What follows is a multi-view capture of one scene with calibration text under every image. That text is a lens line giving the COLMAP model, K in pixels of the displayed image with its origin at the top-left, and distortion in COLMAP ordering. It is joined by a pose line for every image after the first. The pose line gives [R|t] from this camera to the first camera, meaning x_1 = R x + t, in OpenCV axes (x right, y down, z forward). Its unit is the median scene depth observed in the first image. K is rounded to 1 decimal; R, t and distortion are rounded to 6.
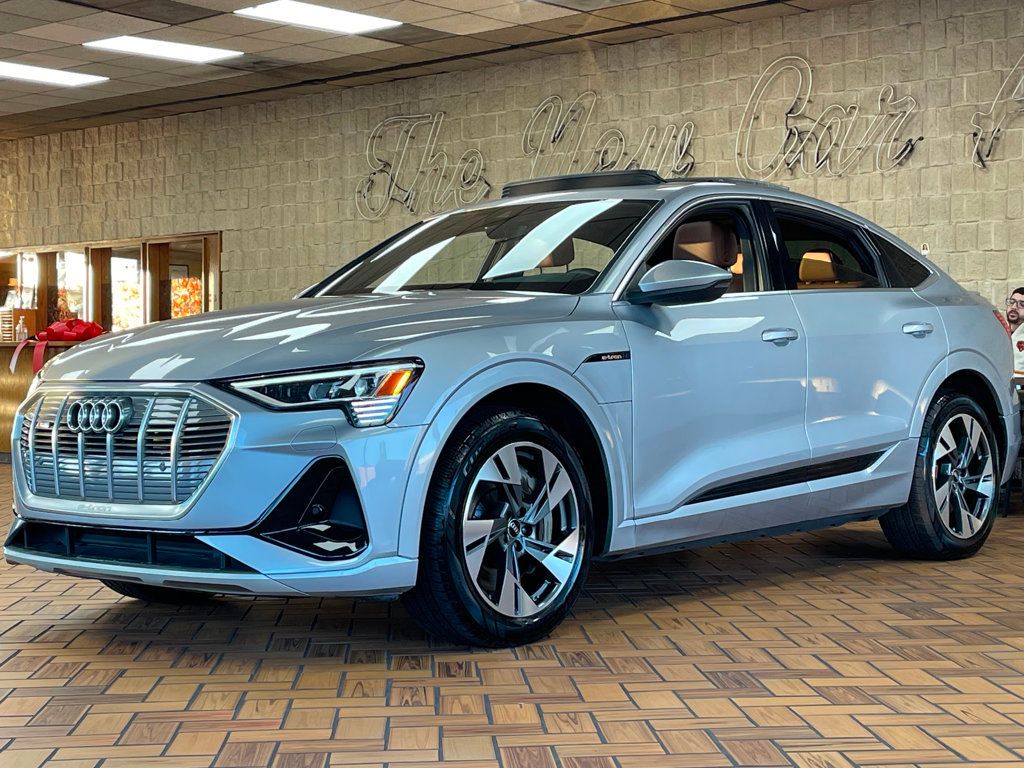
lens RADIAL K [[1694.6, 0, 512.0], [0, 1694.6, 384.0], [0, 0, 1]] dist [0.029599, 0.088883]
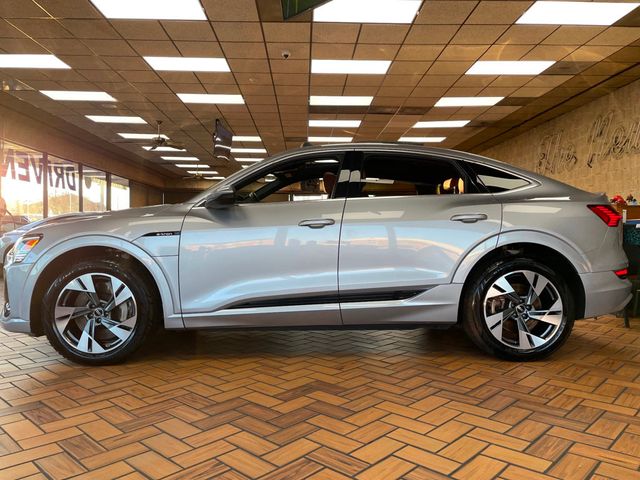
lens RADIAL K [[480.2, 0, 320.0], [0, 480.2, 240.0], [0, 0, 1]] dist [0.055155, -0.001094]
pose [[0.694398, 0.017778, -0.719372, 0.580232], [-0.014794, 0.999836, 0.010429, -0.016451], [0.719439, 0.003401, 0.694547, 0.691973]]
